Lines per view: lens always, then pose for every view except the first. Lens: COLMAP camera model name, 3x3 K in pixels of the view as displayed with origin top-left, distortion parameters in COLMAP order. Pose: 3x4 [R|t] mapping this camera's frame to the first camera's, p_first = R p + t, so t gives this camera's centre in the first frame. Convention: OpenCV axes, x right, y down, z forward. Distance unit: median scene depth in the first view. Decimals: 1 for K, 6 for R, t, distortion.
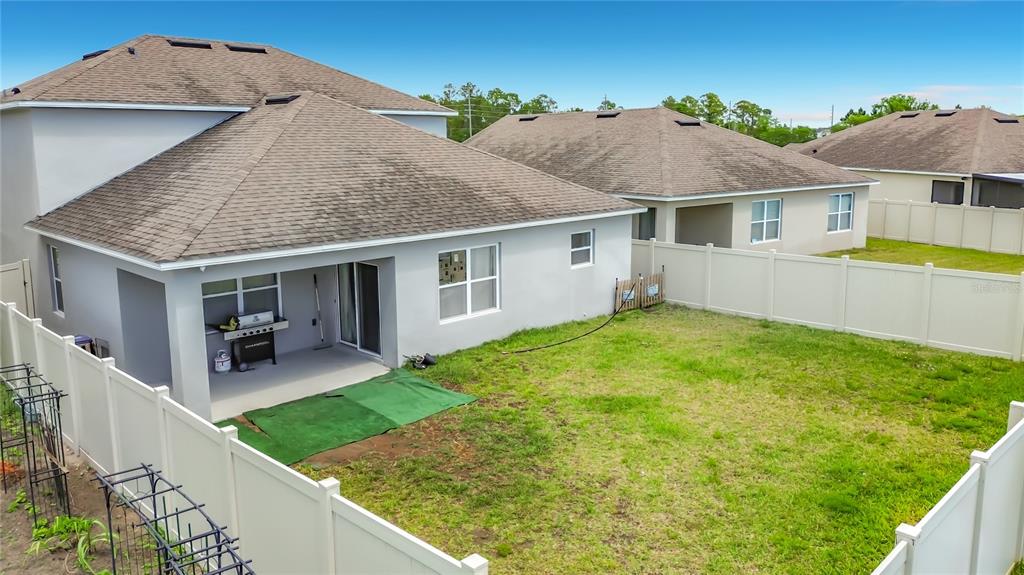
lens RADIAL K [[743.1, 0, 509.7], [0, 743.1, 253.9], [0, 0, 1]] dist [0.064647, -0.069460]
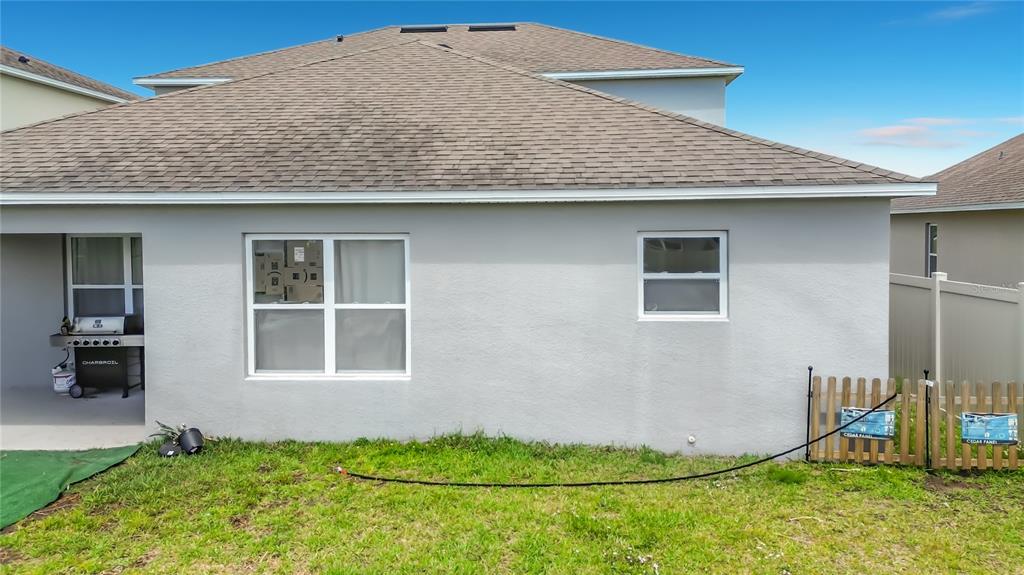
lens RADIAL K [[743.1, 0, 504.6], [0, 743.1, 228.2], [0, 0, 1]] dist [0.064647, -0.069460]
pose [[0.656917, 0.010992, -0.753883, 0.409025], [-0.110456, 0.990509, -0.081807, 0.013981], [0.745828, 0.137011, 0.651896, 0.773577]]
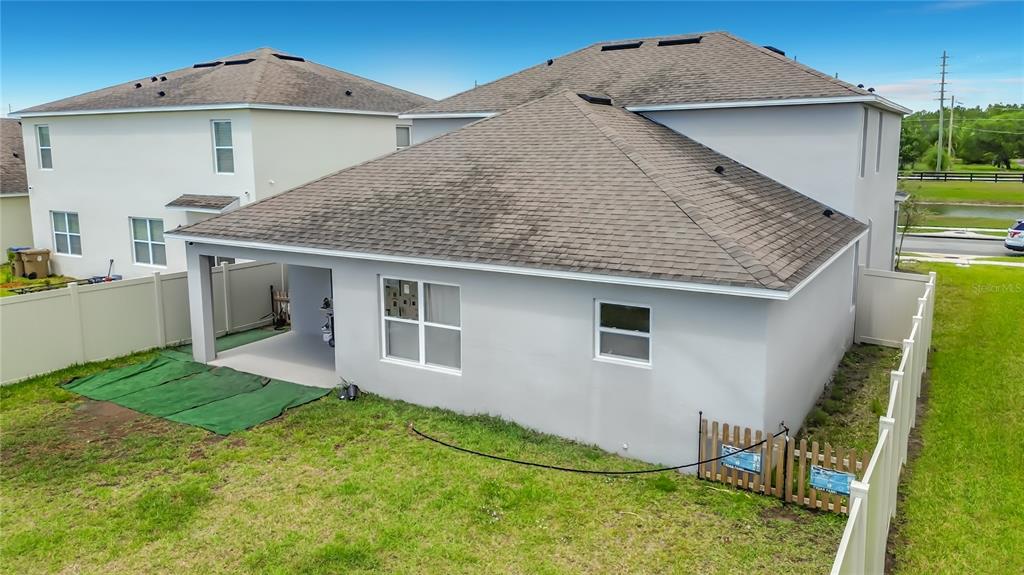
lens RADIAL K [[743.1, 0, 520.5], [0, 743.1, 230.8], [0, 0, 1]] dist [0.064647, -0.069460]
pose [[0.254059, 0.121634, -0.959510, 0.742523], [-0.142569, 0.985933, 0.087234, -0.148052], [0.956623, 0.114634, 0.267826, 0.898849]]
